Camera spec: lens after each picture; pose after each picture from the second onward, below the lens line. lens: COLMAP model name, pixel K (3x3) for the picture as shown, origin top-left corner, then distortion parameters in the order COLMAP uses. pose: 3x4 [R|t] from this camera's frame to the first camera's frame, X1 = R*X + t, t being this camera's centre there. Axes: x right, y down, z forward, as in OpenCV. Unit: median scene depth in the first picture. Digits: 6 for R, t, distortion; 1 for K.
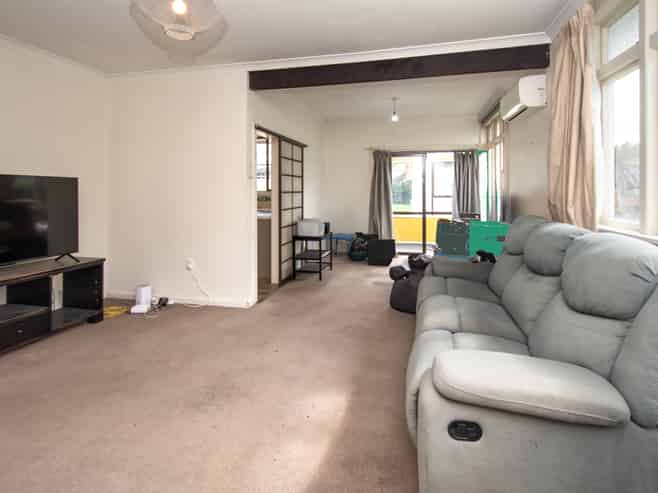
lens RADIAL K [[350.5, 0, 329.0], [0, 350.5, 246.5], [0, 0, 1]] dist [-0.000004, 0.000239]
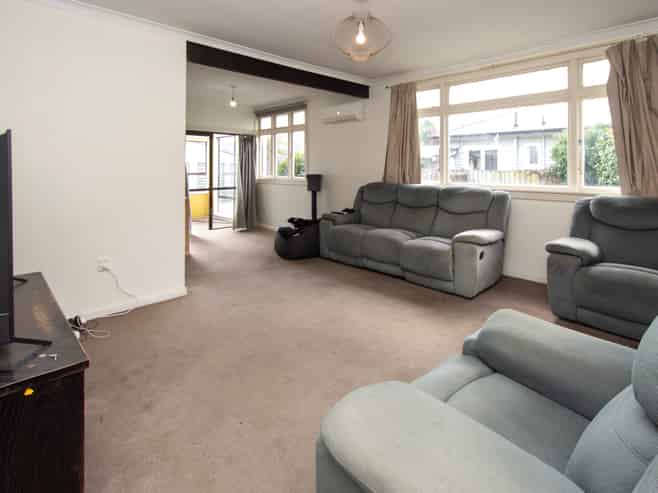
lens RADIAL K [[350.5, 0, 329.0], [0, 350.5, 246.5], [0, 0, 1]] dist [-0.000004, 0.000239]
pose [[0.543376, -0.179250, 0.820129, -0.518970], [0.125893, 0.983290, 0.131501, -0.018805], [-0.829996, 0.031794, 0.556862, 0.102681]]
